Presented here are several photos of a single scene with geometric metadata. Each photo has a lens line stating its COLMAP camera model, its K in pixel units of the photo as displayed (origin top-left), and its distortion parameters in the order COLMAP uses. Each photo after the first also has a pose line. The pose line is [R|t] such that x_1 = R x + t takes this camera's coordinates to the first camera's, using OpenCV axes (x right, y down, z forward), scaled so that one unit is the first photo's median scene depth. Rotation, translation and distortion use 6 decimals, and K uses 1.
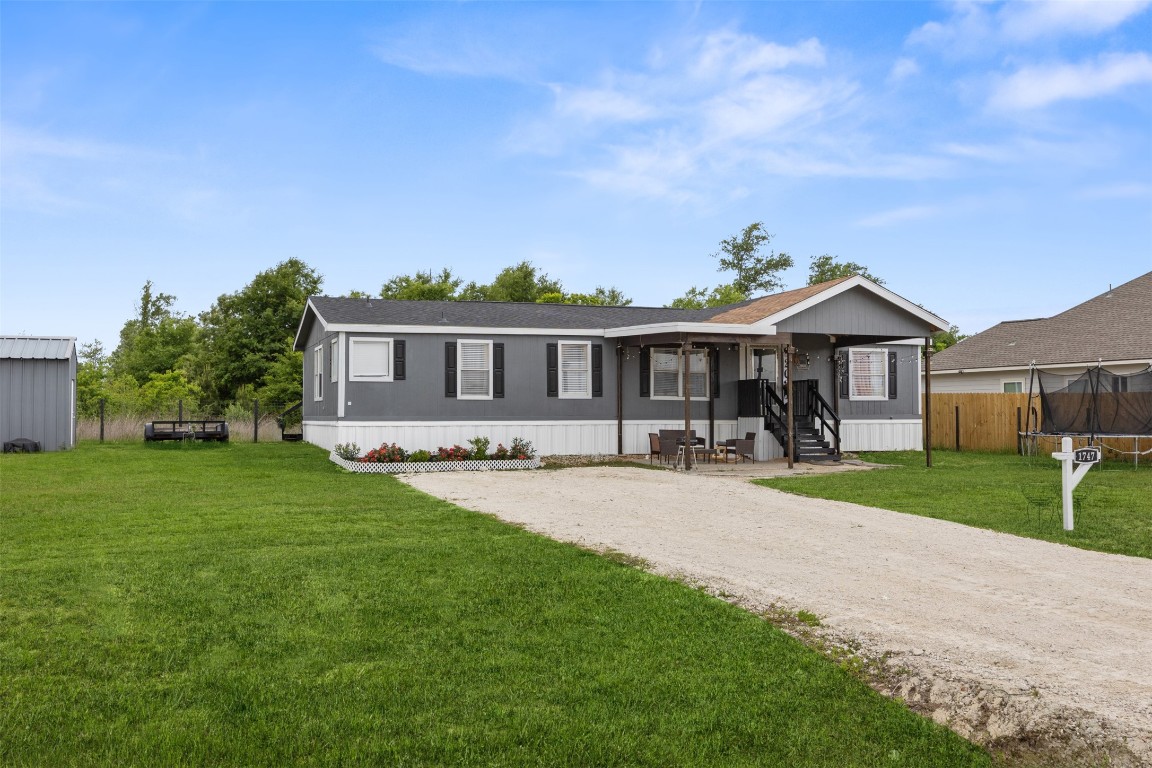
lens RADIAL K [[1078.5, 0, 576.0], [0, 1078.5, 384.0], [0, 0, 1]] dist [-0.003649, 0.006734]
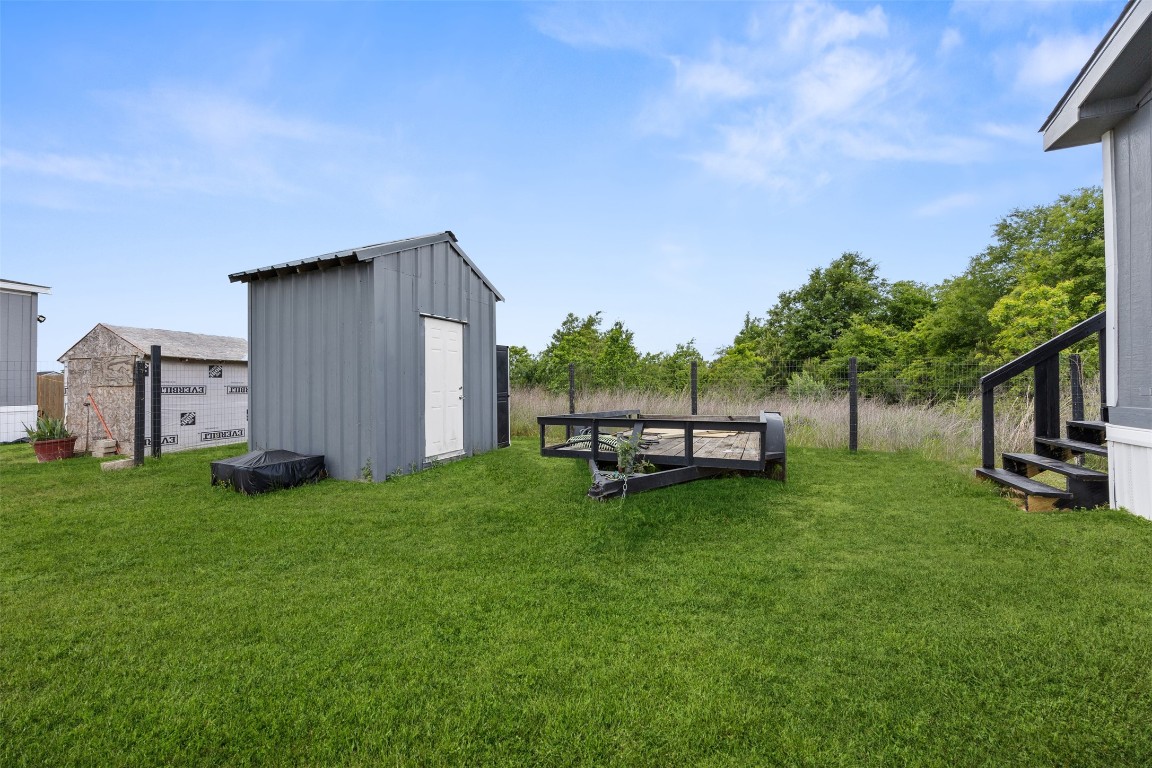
lens RADIAL K [[435.6, 0, 579.1], [0, 435.6, 381.2], [0, 0, 1]] dist [-0.001363, -0.000140]
pose [[0.713983, -0.009740, -0.700095, -0.323303], [0.025285, 0.999610, 0.011881, 0.025525], [0.699706, -0.026185, 0.713951, 1.014299]]
